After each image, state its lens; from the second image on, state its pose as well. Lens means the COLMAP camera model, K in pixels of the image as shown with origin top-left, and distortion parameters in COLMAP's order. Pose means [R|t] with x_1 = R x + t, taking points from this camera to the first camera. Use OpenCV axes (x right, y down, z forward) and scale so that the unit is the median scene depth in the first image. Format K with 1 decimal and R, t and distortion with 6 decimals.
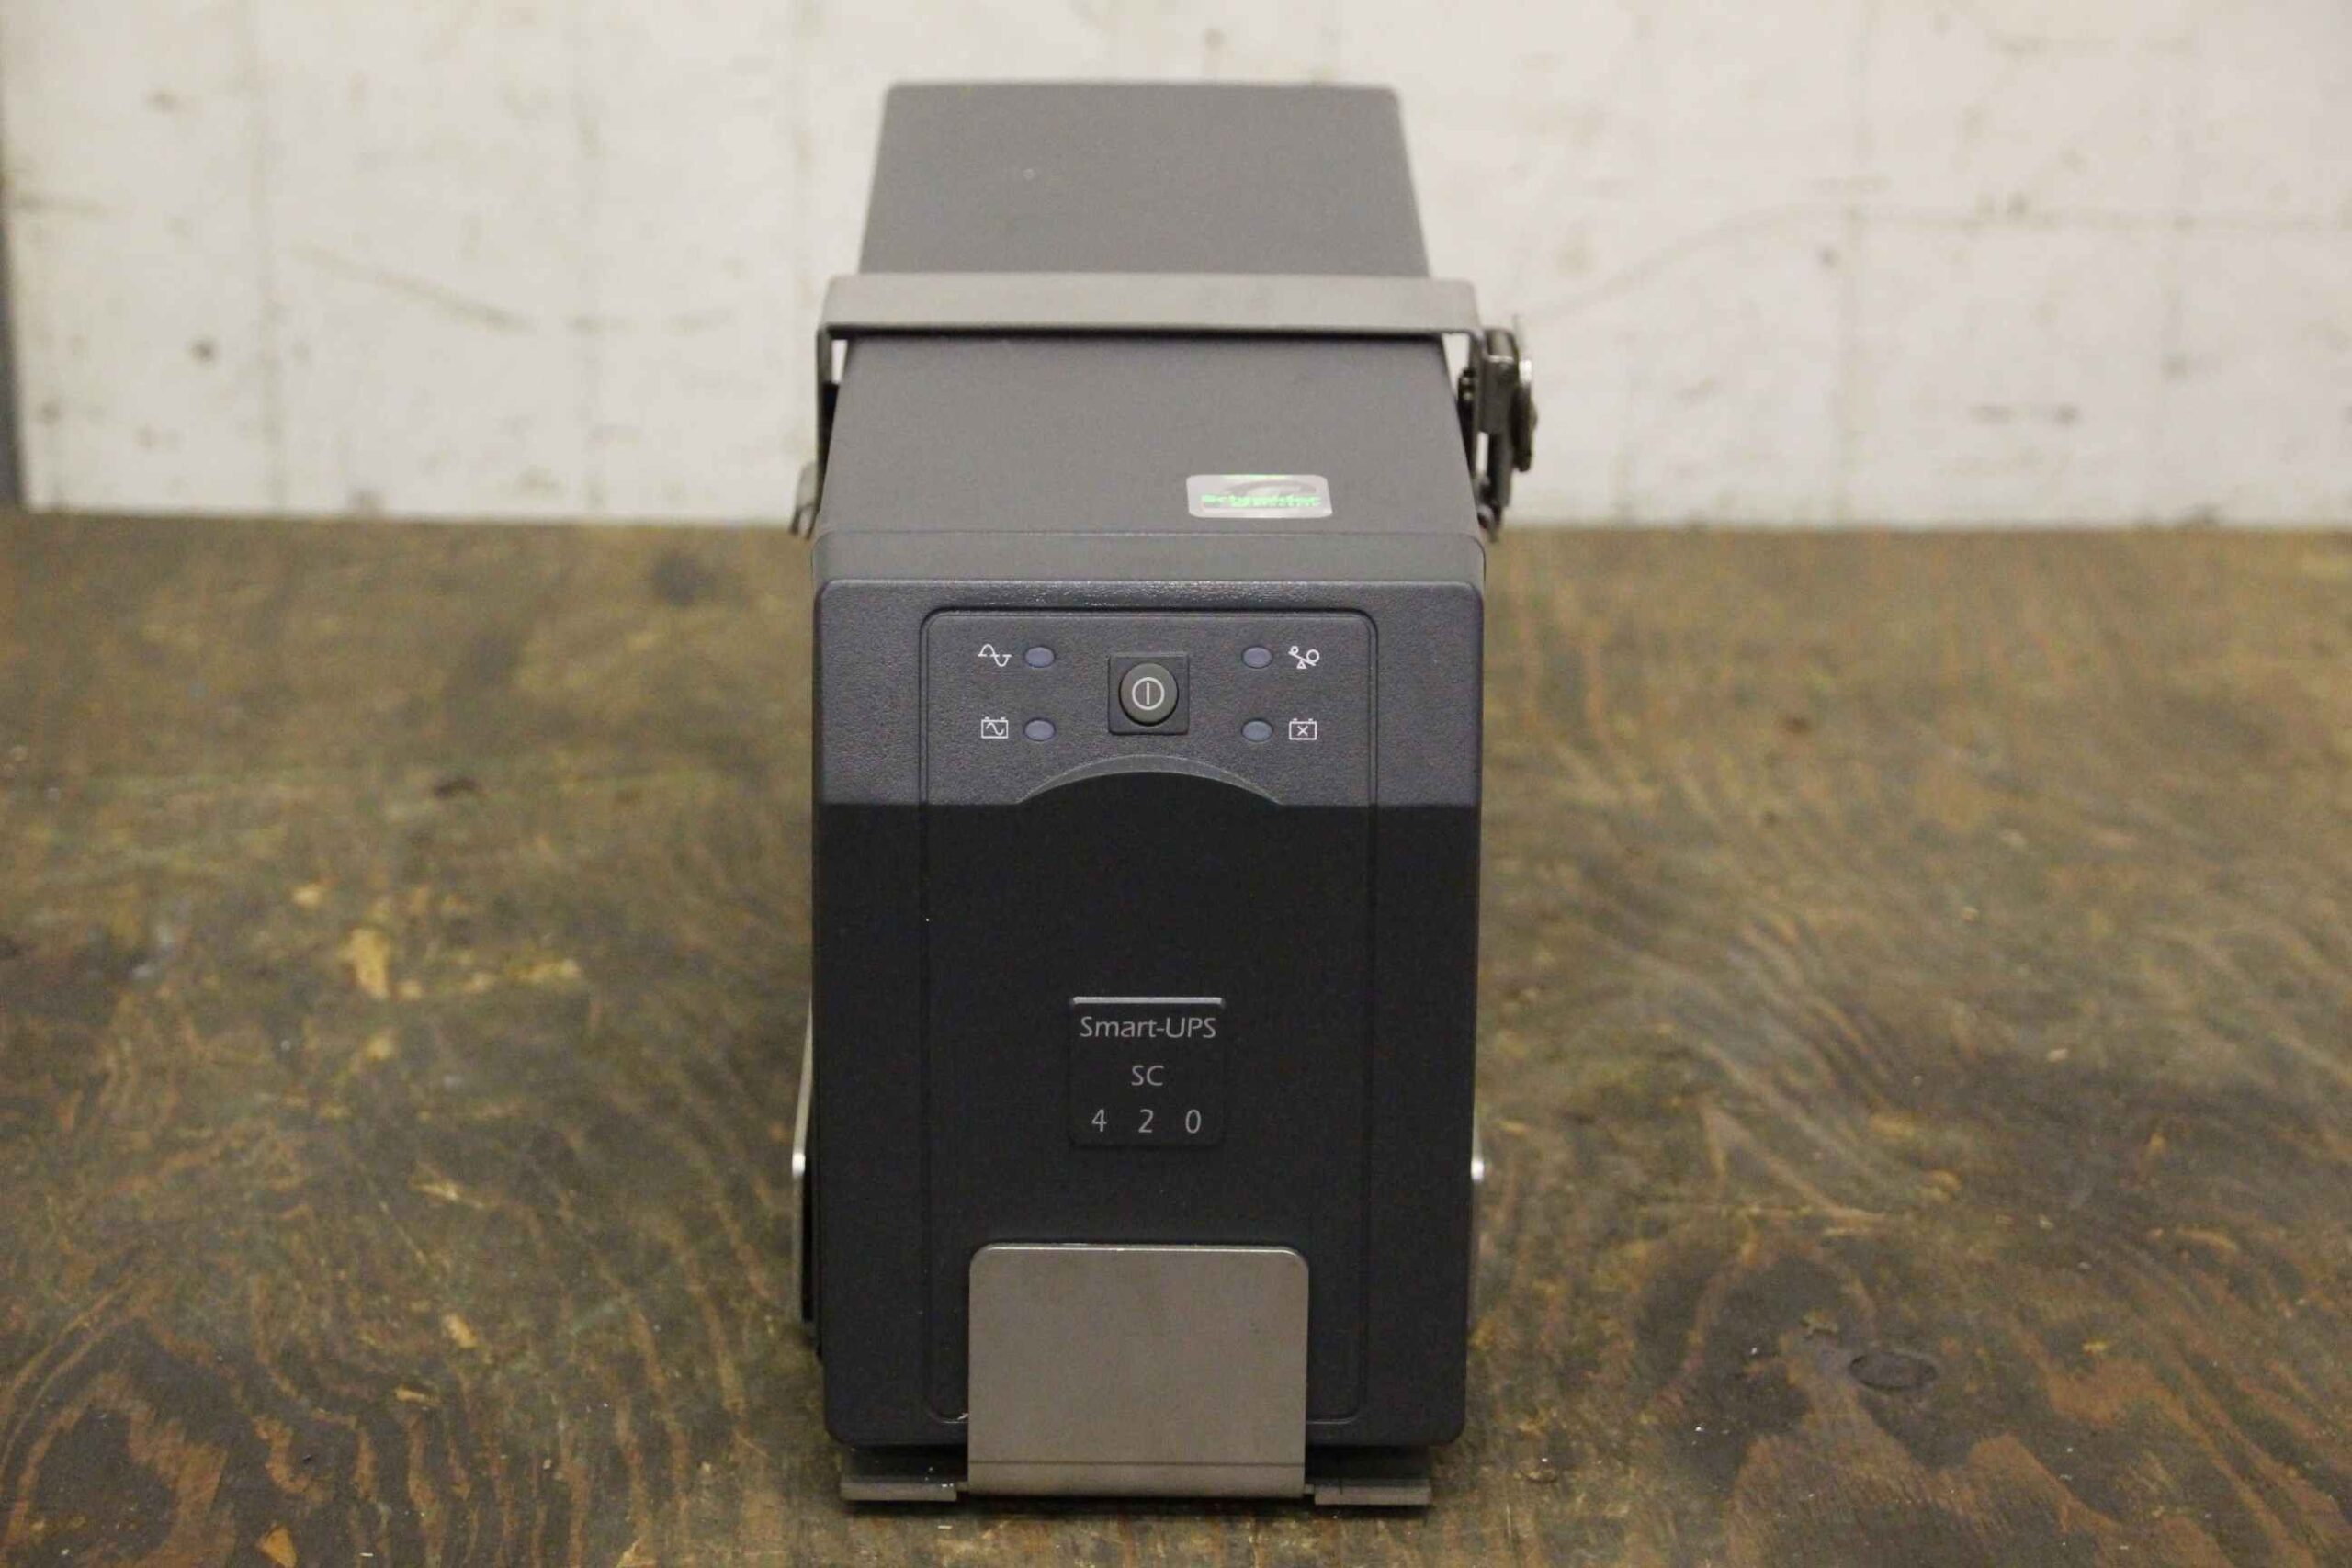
lens RADIAL K [[5903.8, 0, 1133.2], [0, 5903.8, 784.5], [0, 0, 1]] dist [0.587477, -0.362679]
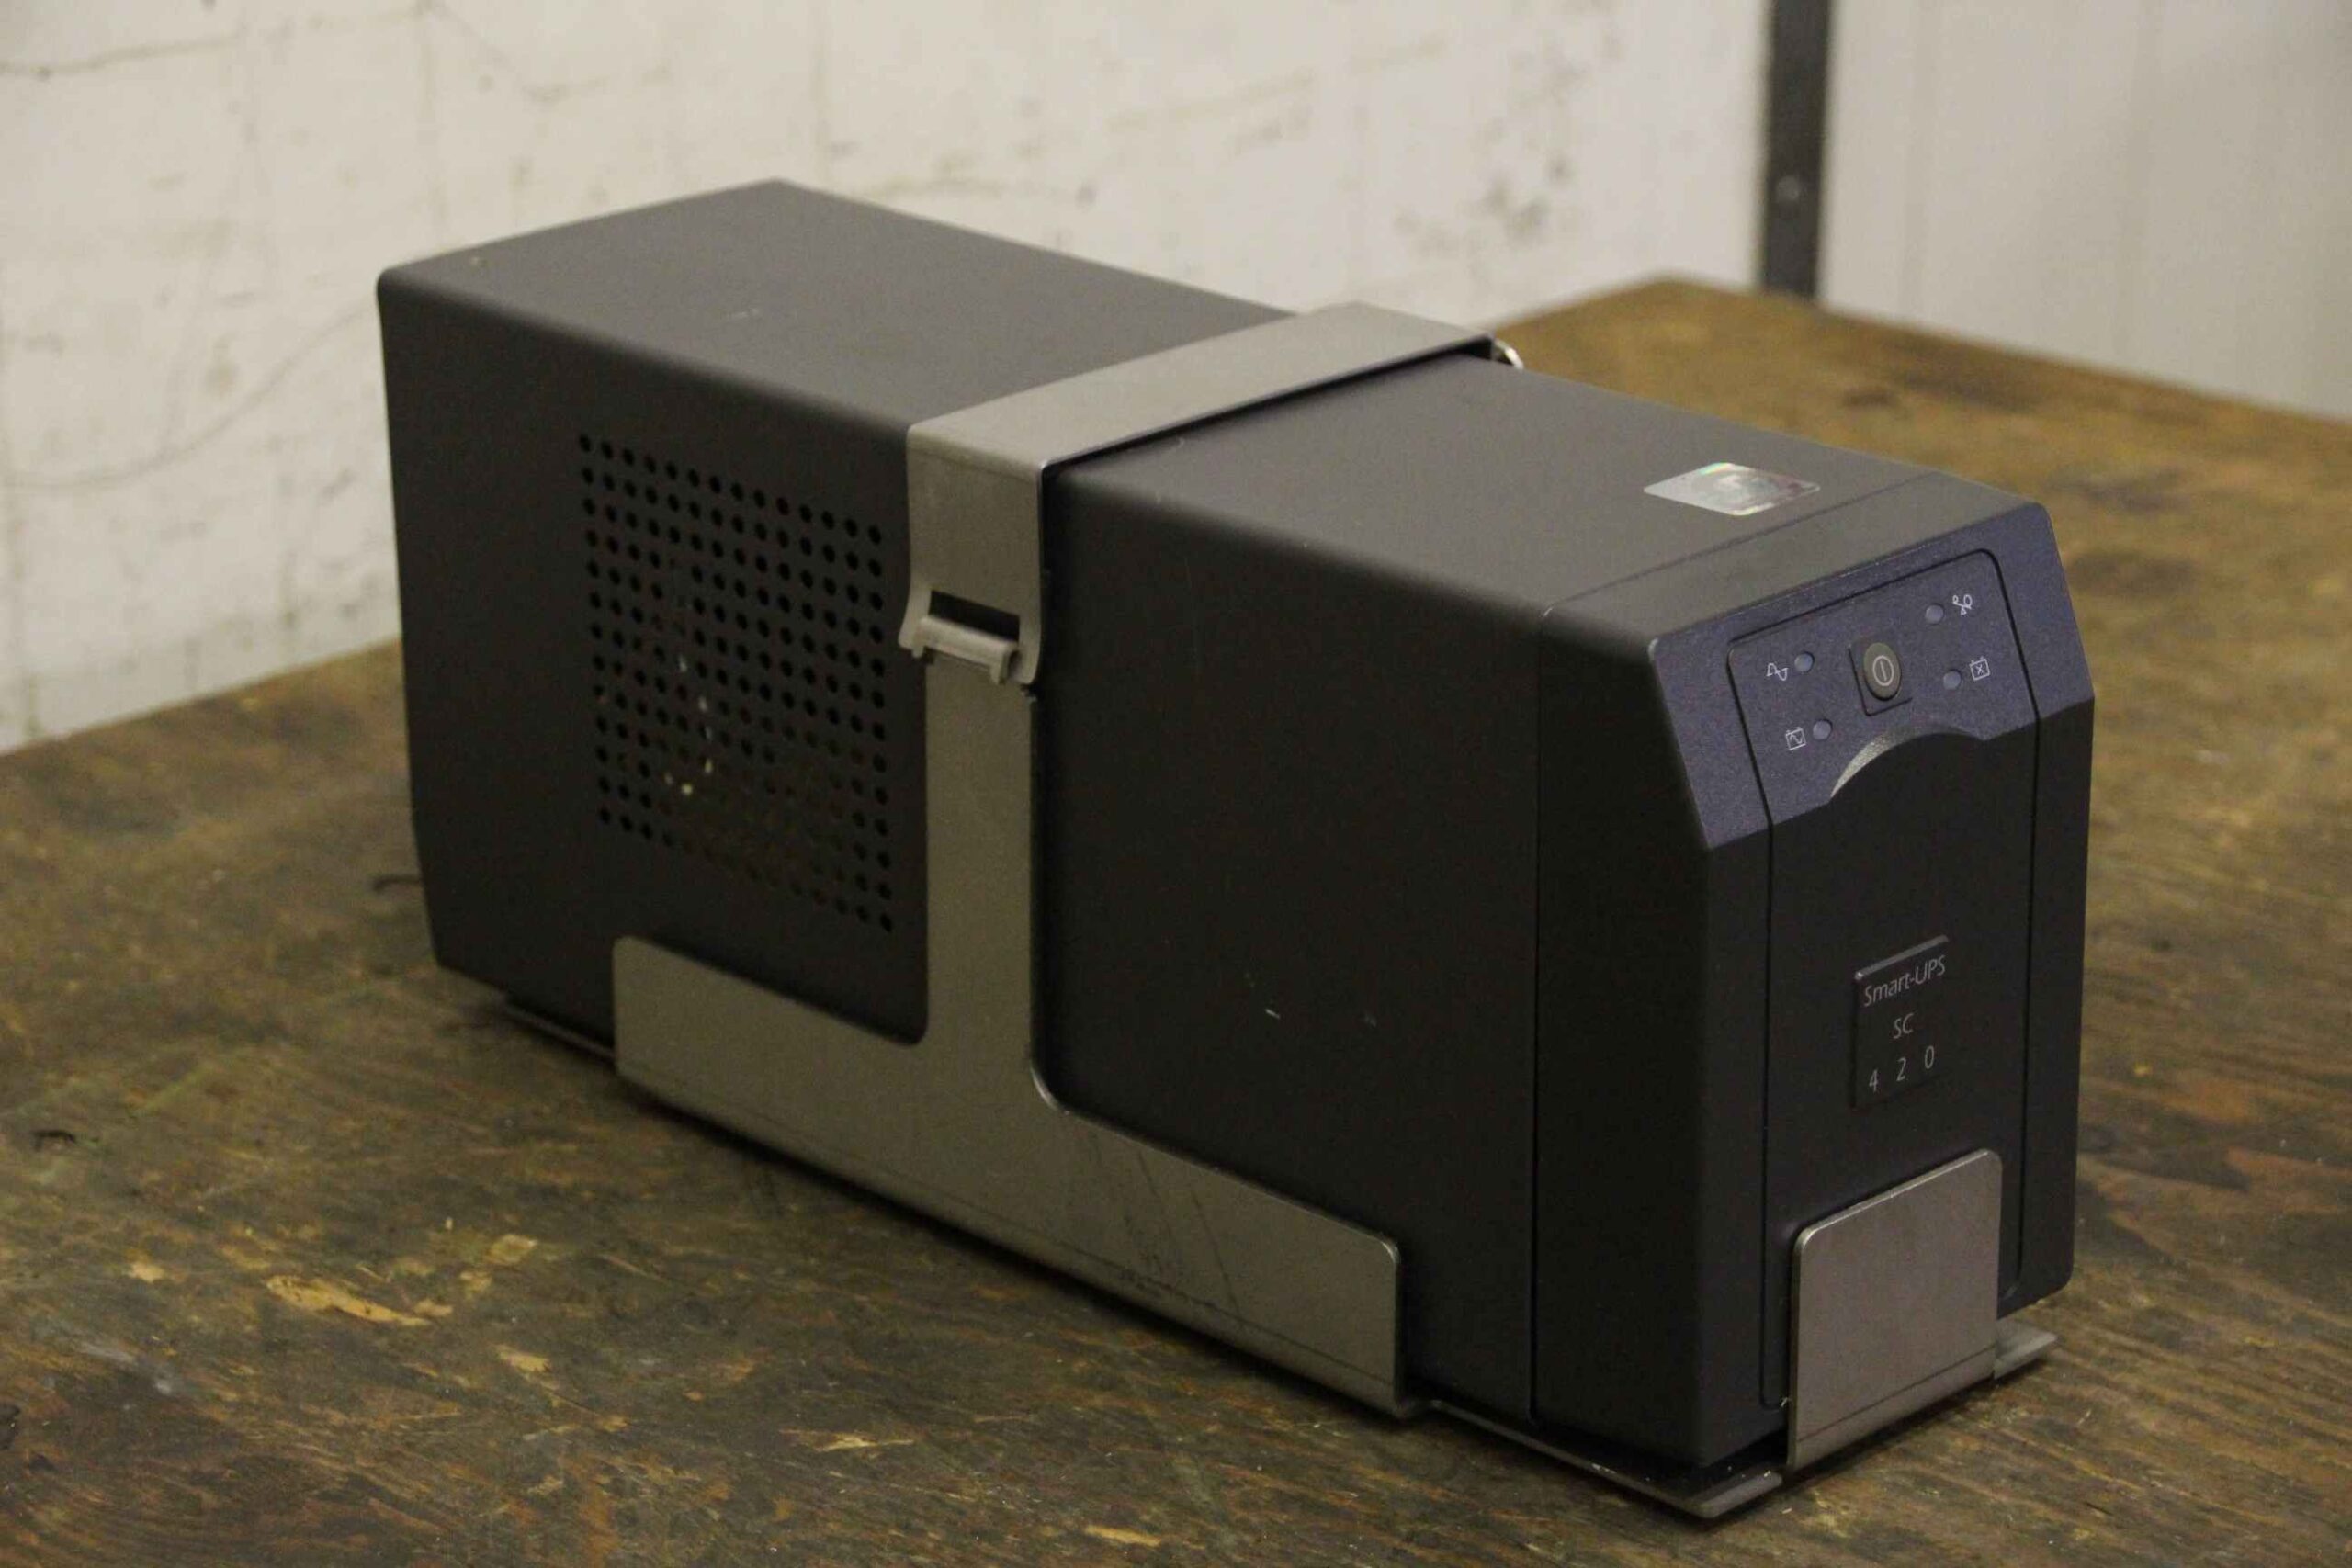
lens RADIAL K [[5903.8, 0, 1133.2], [0, 5903.8, 784.5], [0, 0, 1]] dist [0.587477, -0.362679]
pose [[0.709545, -0.254363, 0.657149, -0.705311], [0.256097, 0.961892, 0.095804, -0.116821], [-0.656475, 0.100316, 0.747647, 0.253897]]
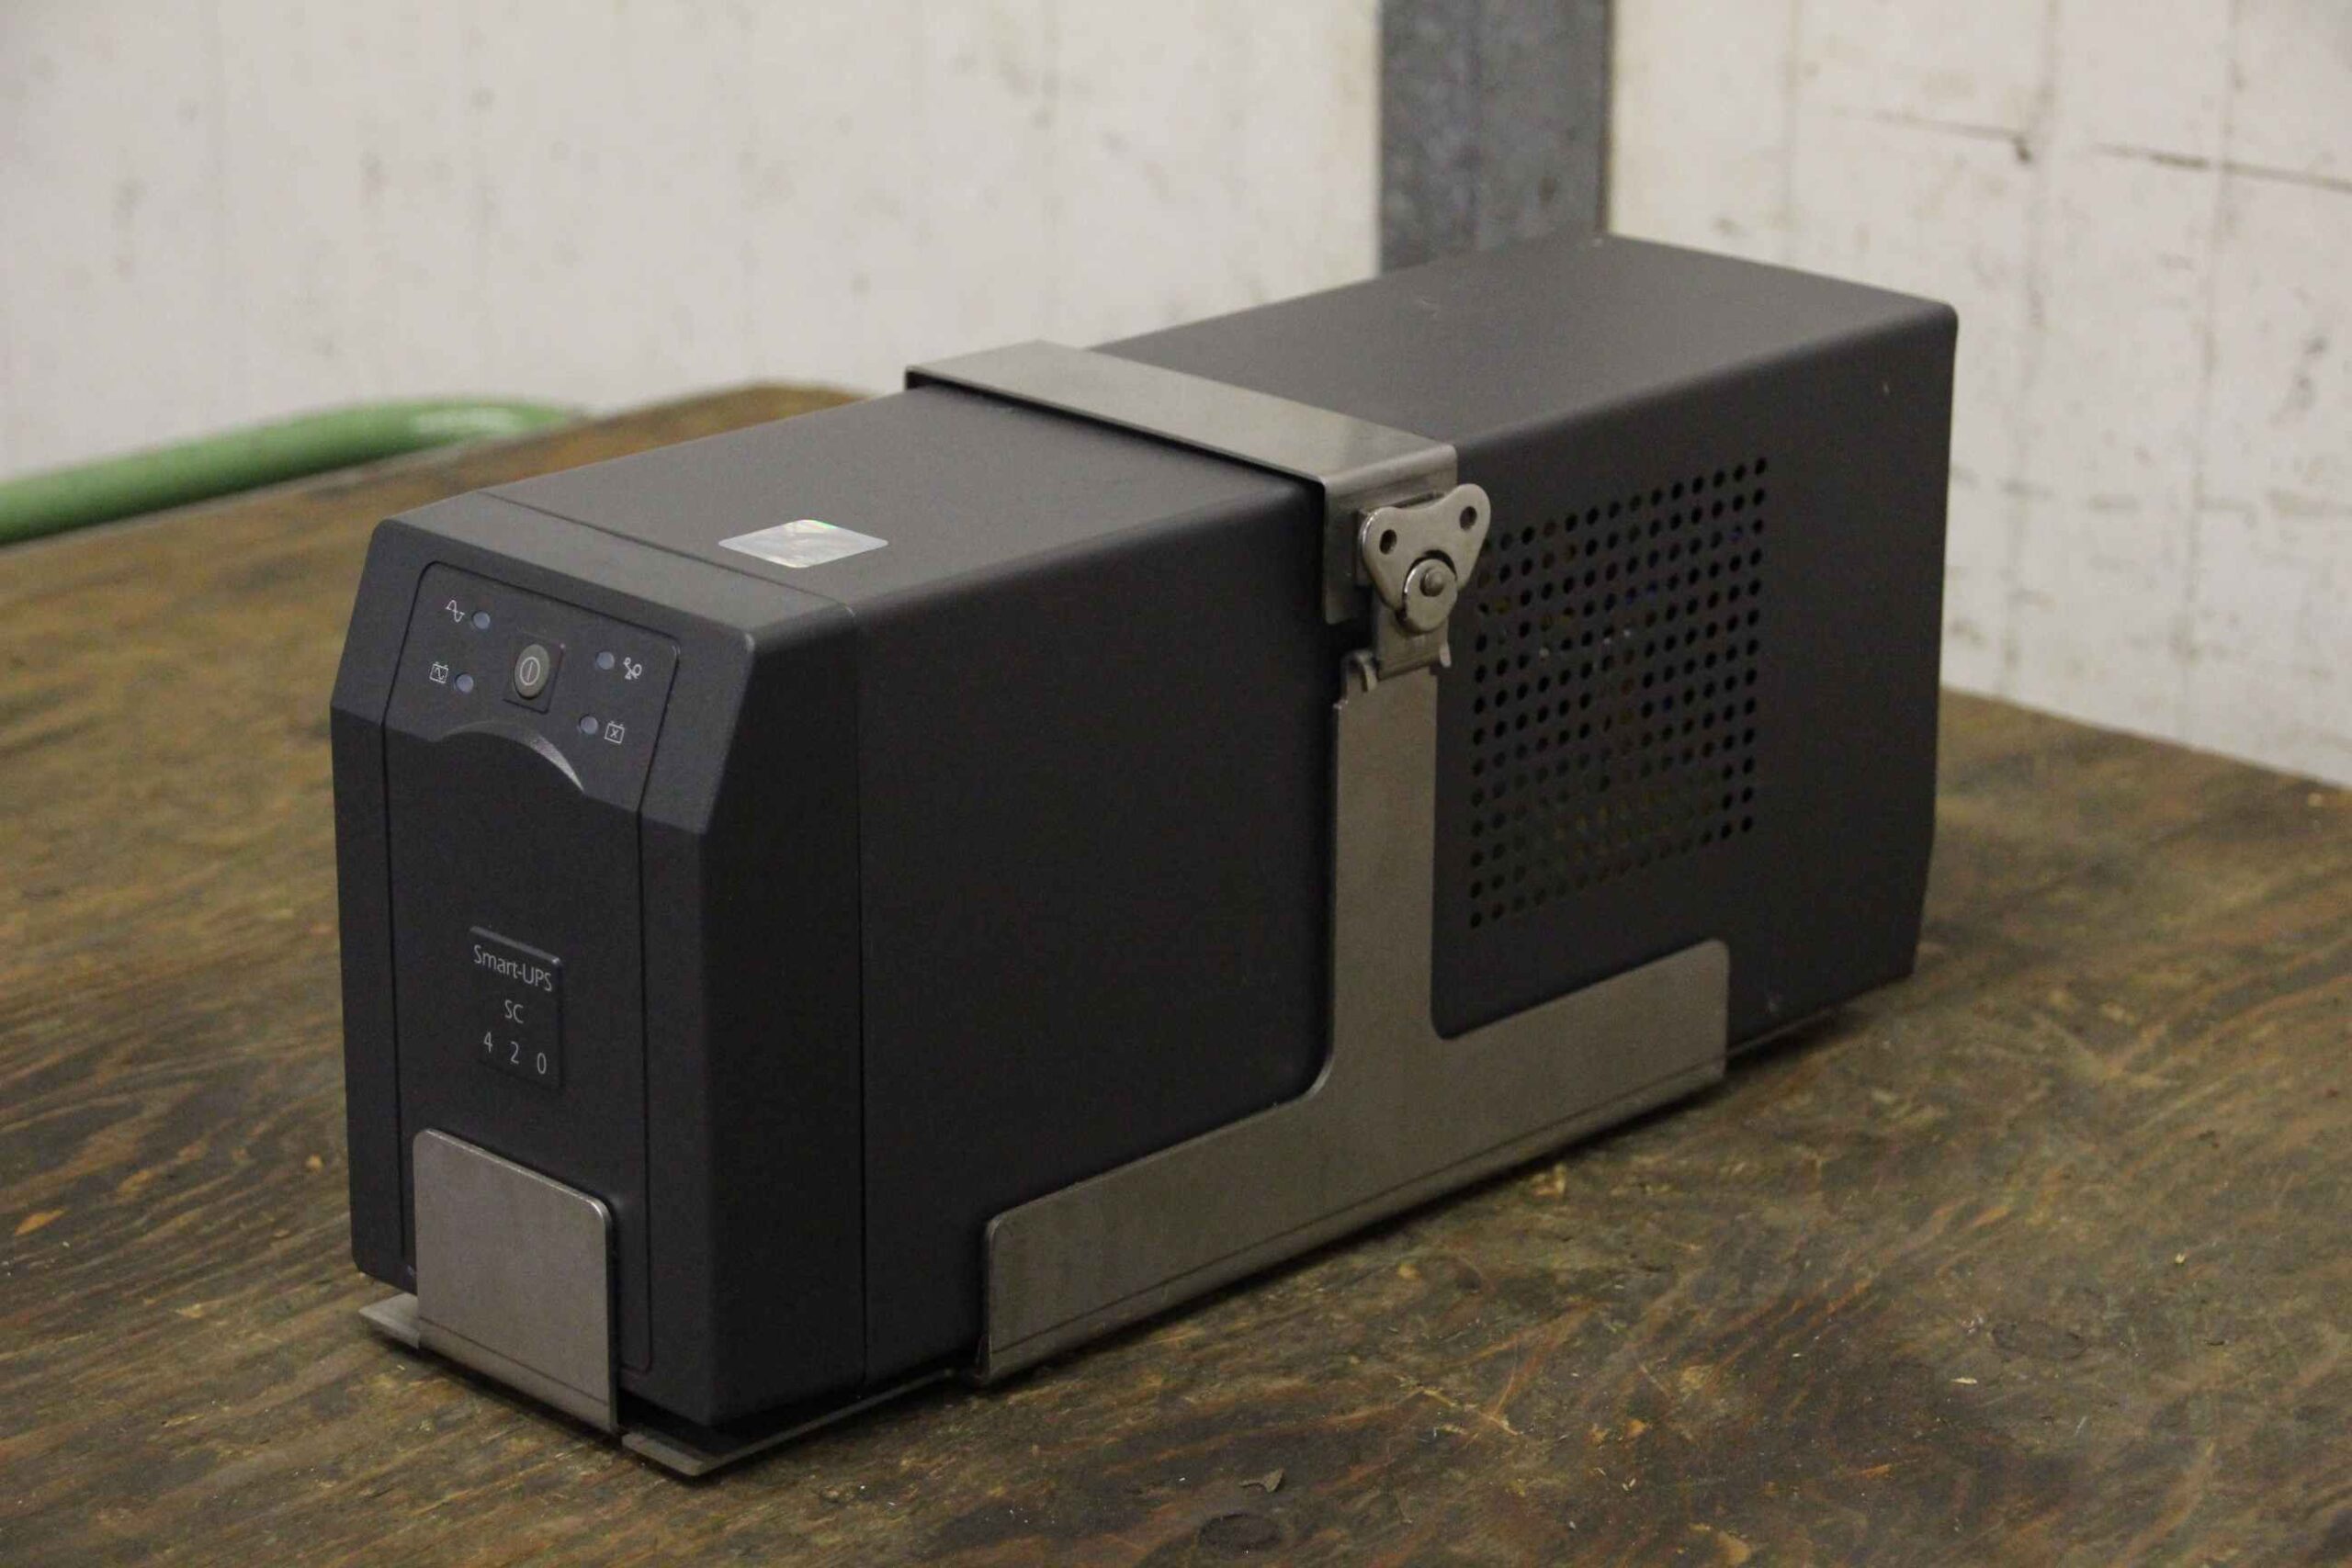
lens RADIAL K [[5645.3, 0, 1176.0], [0, 5645.3, 784.0], [0, 0, 1]] dist [0.573805, 0.216482]
pose [[0.703282, 0.220144, -0.675967, 0.723862], [-0.241266, 0.968324, 0.064341, -0.082379], [0.668719, 0.117838, 0.734118, 0.255794]]
